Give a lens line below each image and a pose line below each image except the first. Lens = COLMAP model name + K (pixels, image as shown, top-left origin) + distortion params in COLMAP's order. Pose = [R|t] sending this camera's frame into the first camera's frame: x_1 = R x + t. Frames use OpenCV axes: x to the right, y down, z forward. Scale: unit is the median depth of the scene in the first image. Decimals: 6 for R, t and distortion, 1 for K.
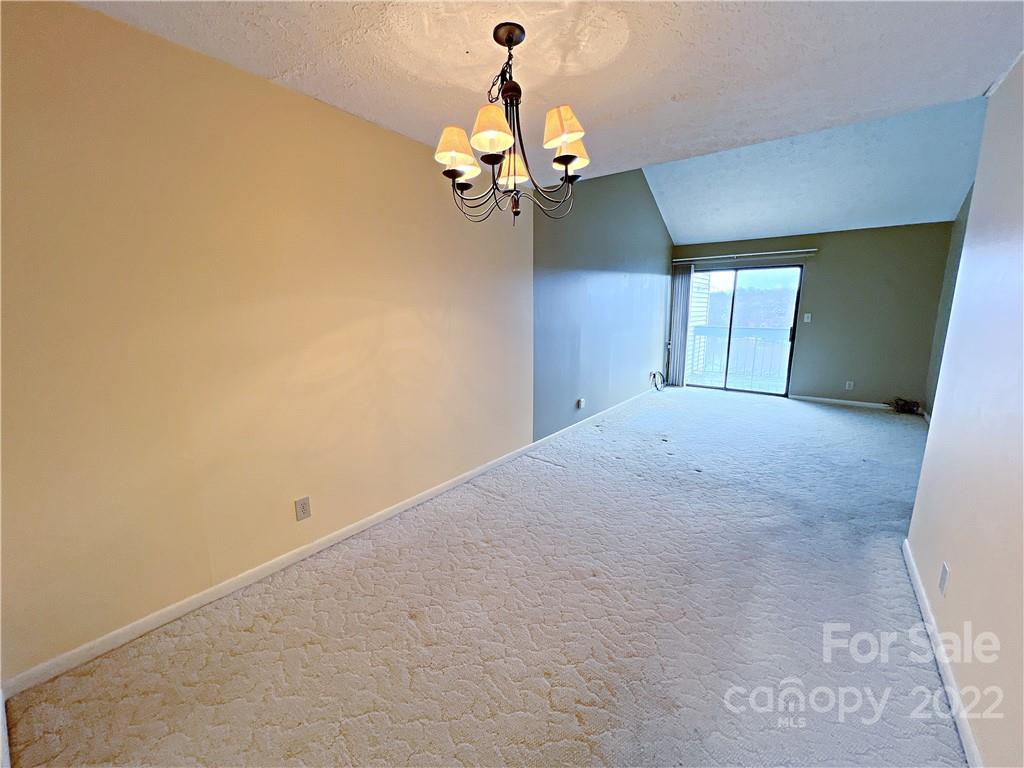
lens RADIAL K [[410.5, 0, 512.2], [0, 410.5, 384.6], [0, 0, 1]] dist [0.000823, -0.000088]
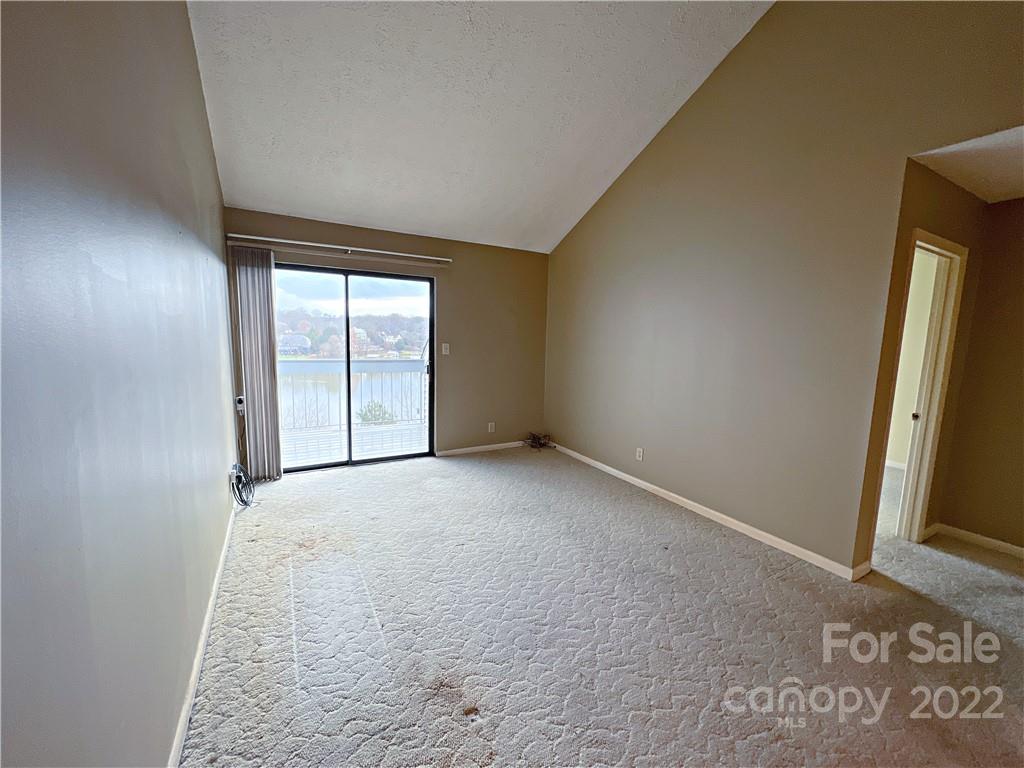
lens RADIAL K [[408.4, 0, 513.7], [0, 408.4, 385.0], [0, 0, 1]] dist [-0.000669, 0.000075]
pose [[0.387884, -0.100430, 0.916220, 0.063089], [0.141617, 0.988736, 0.048425, -0.108447], [-0.910764, 0.110969, 0.397738, 0.553294]]
